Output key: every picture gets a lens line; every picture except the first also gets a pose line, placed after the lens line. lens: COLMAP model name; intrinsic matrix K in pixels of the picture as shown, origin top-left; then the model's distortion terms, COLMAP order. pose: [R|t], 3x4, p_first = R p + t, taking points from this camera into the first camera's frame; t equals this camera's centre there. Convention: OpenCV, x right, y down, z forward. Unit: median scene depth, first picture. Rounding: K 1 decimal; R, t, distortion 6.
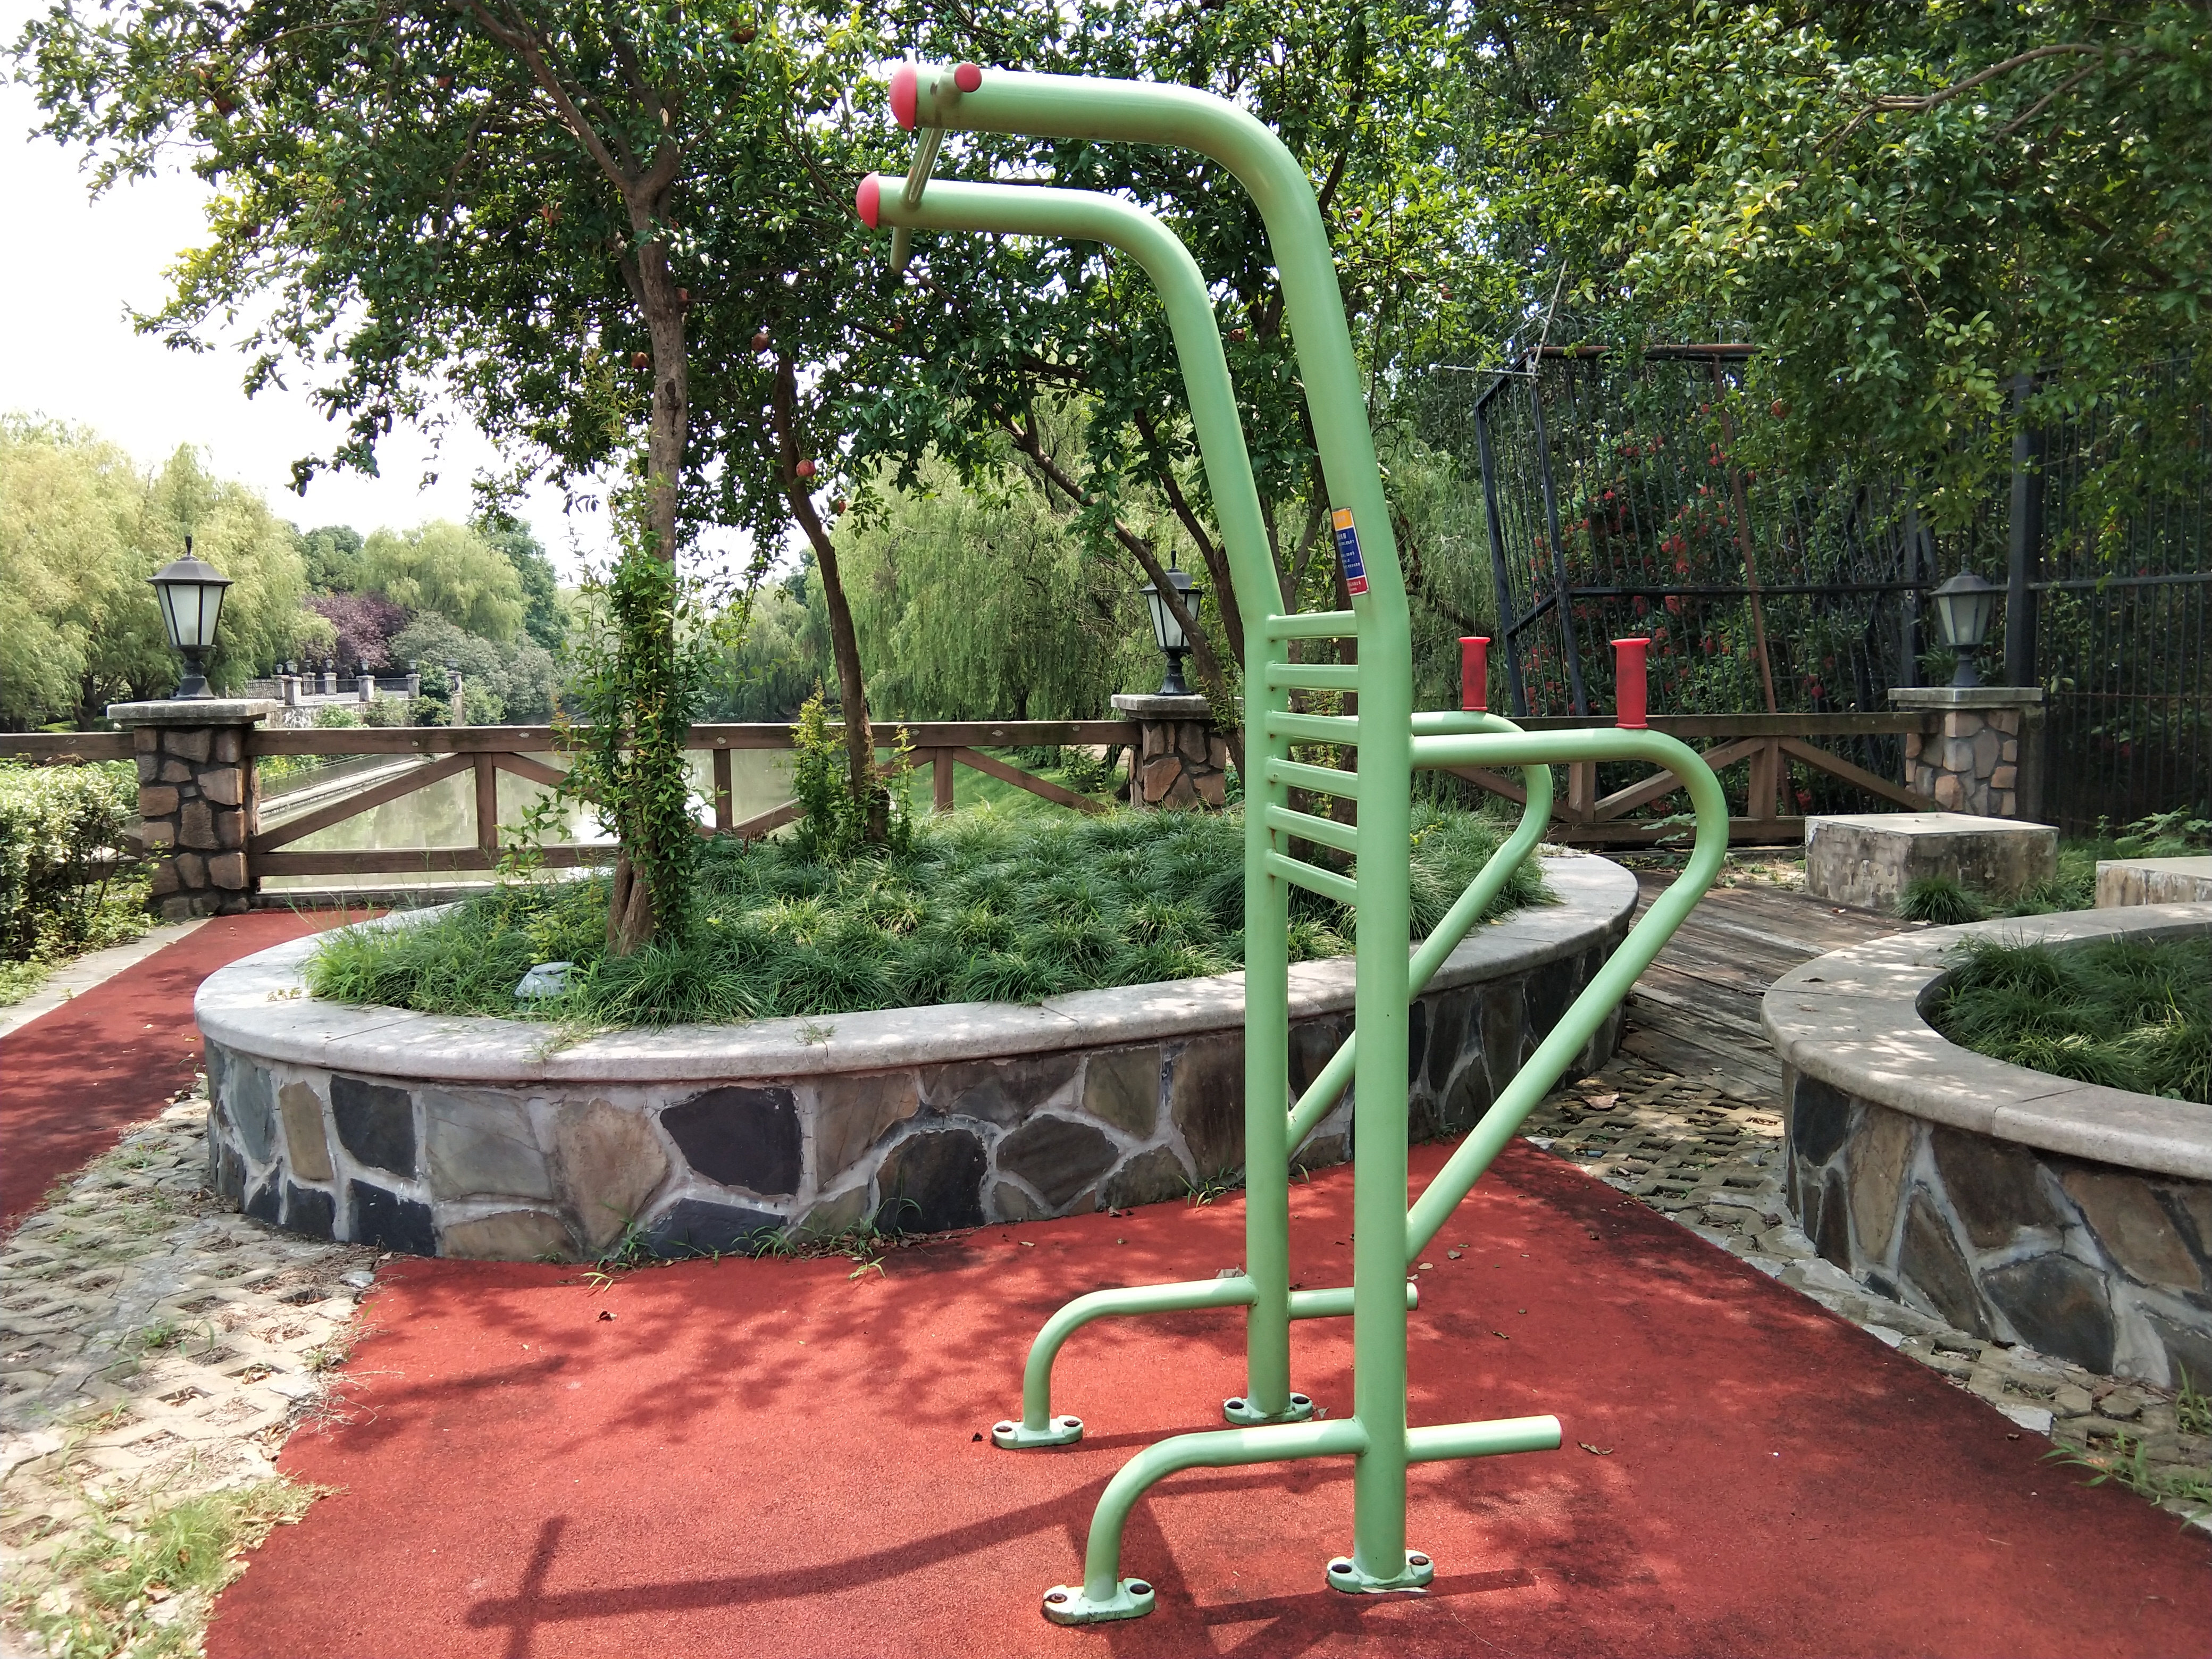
lens RADIAL K [[1777.0, 0, 1118.1], [0, 1777.0, 847.7], [0, 0, 1]] dist [0.107607, -0.162432]
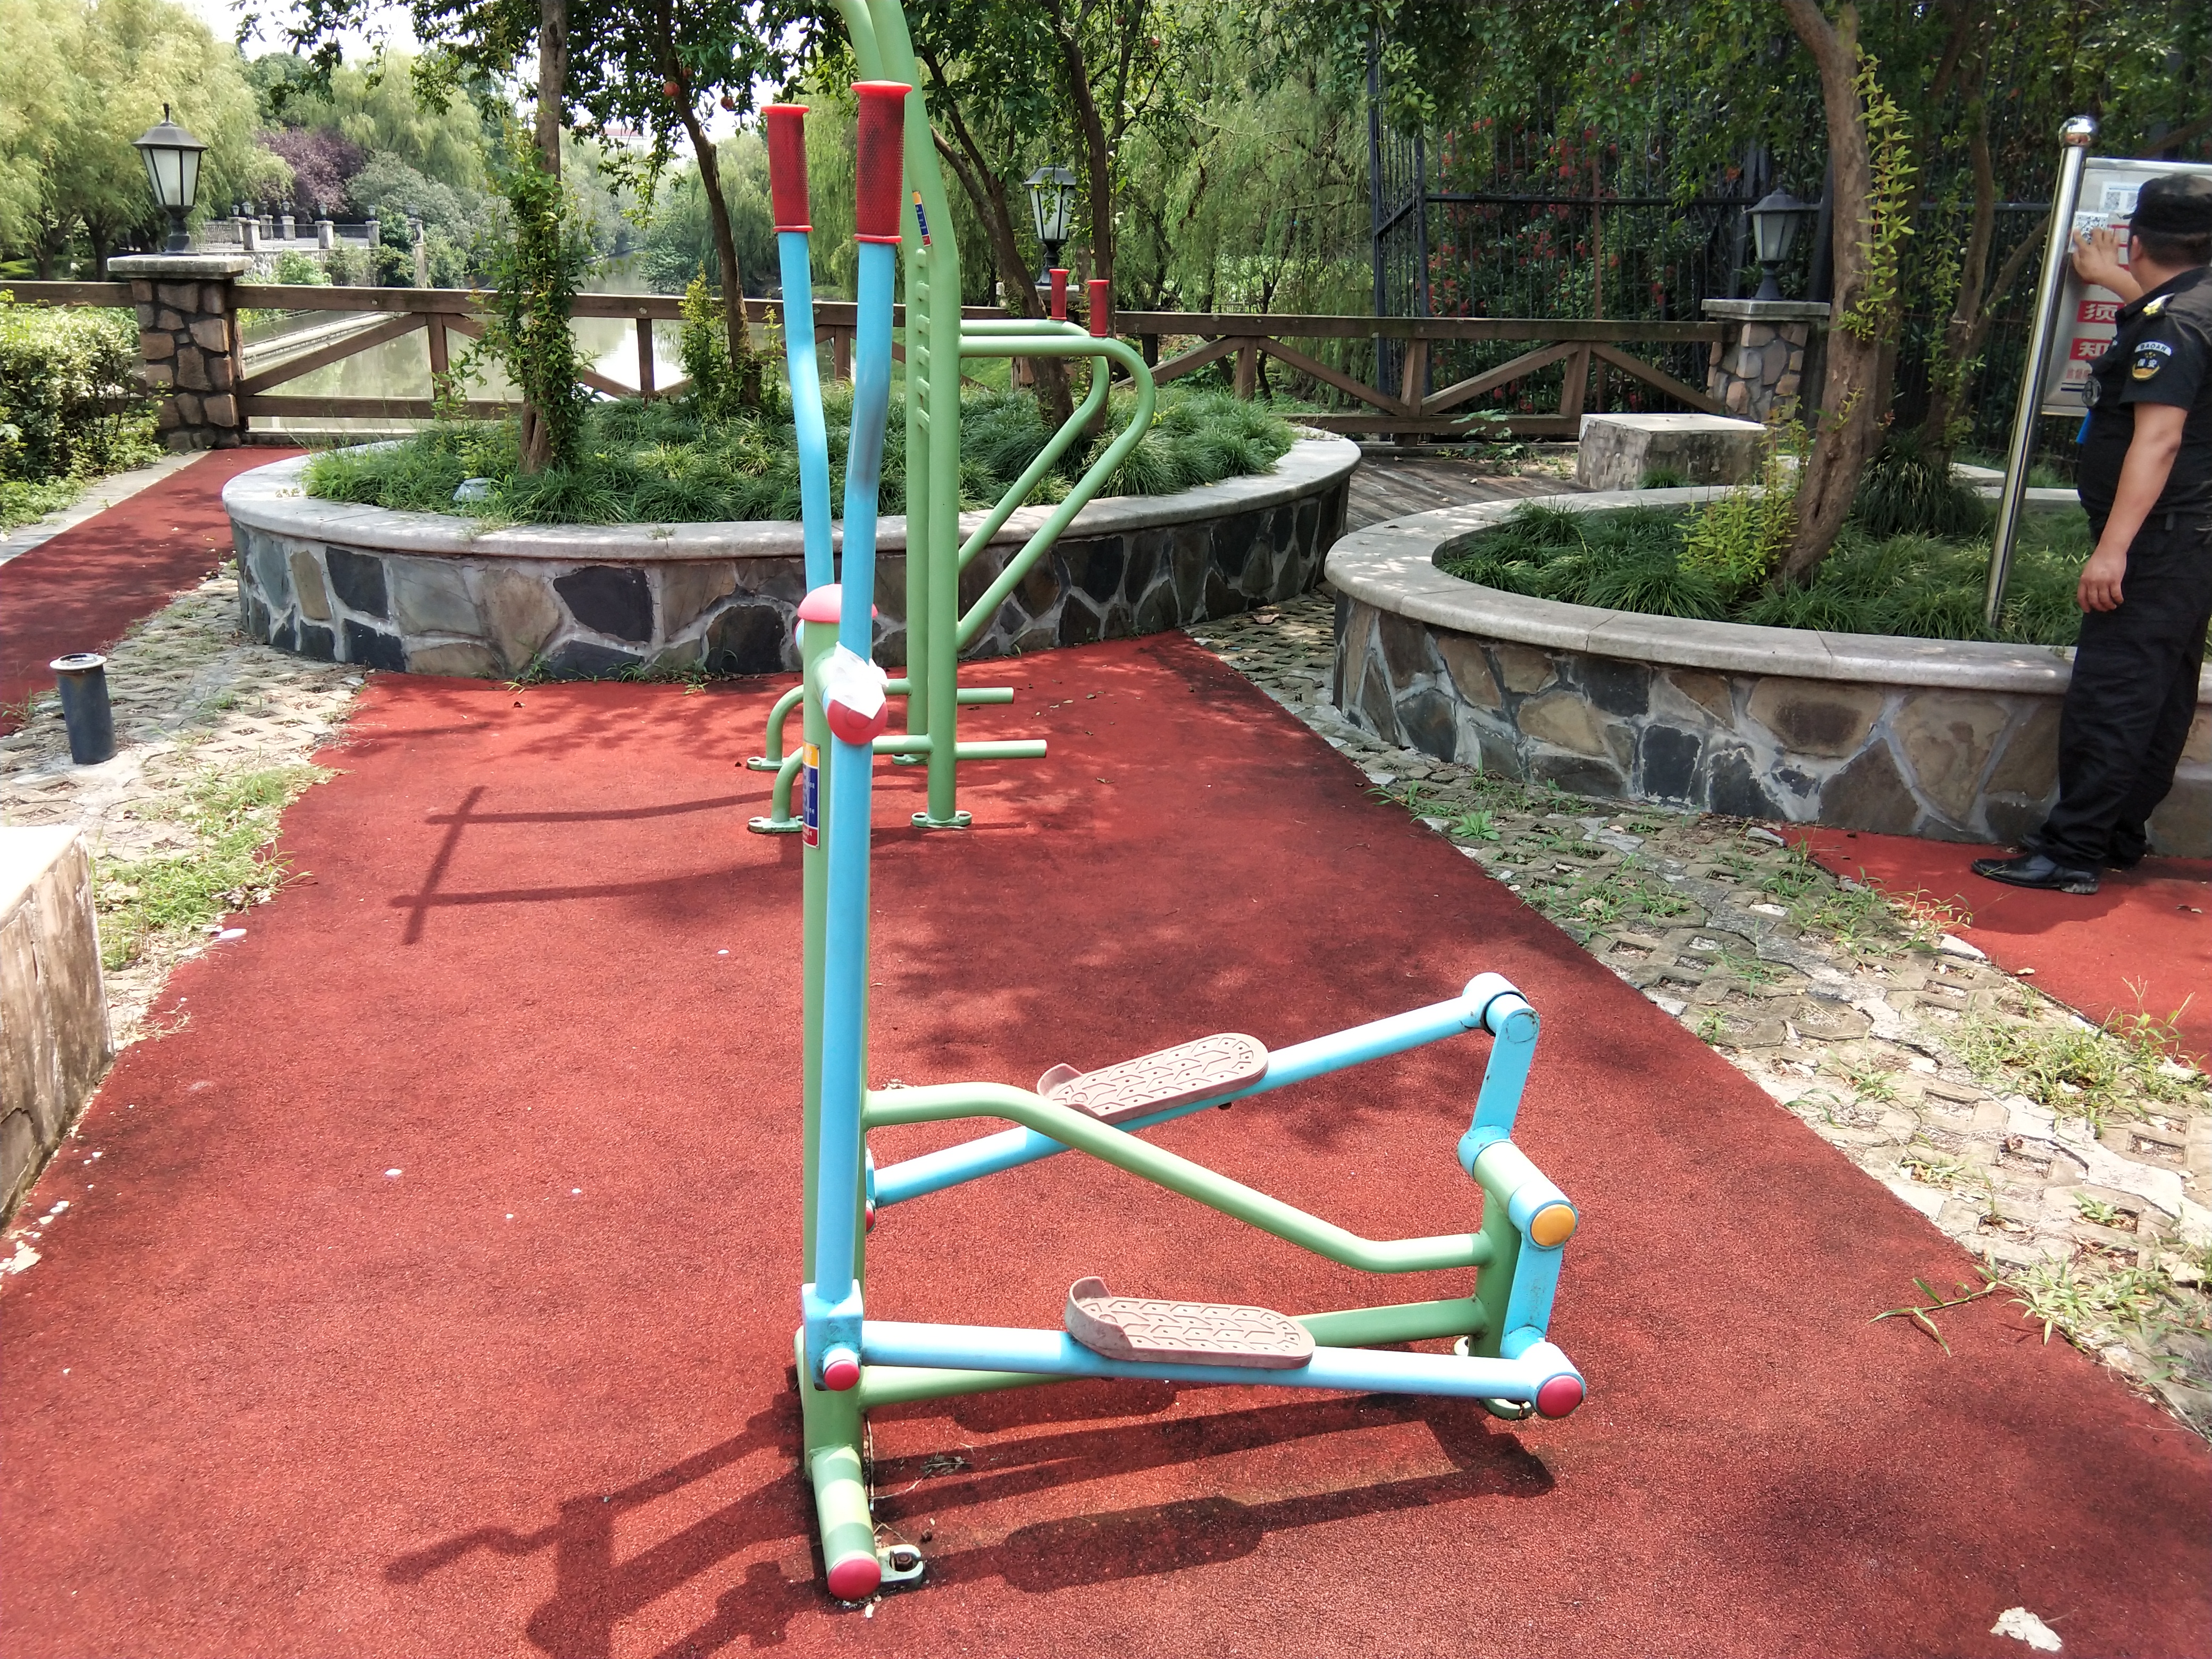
lens RADIAL K [[1777.0, 0, 1108.3], [0, 1777.0, 830.8], [0, 0, 1]] dist [0.107607, -0.162432]
pose [[0.999381, 0.034439, 0.007198, 0.170004], [-0.035181, 0.975944, 0.215163, 0.013947], [0.000385, -0.215283, 0.976552, -0.417135]]
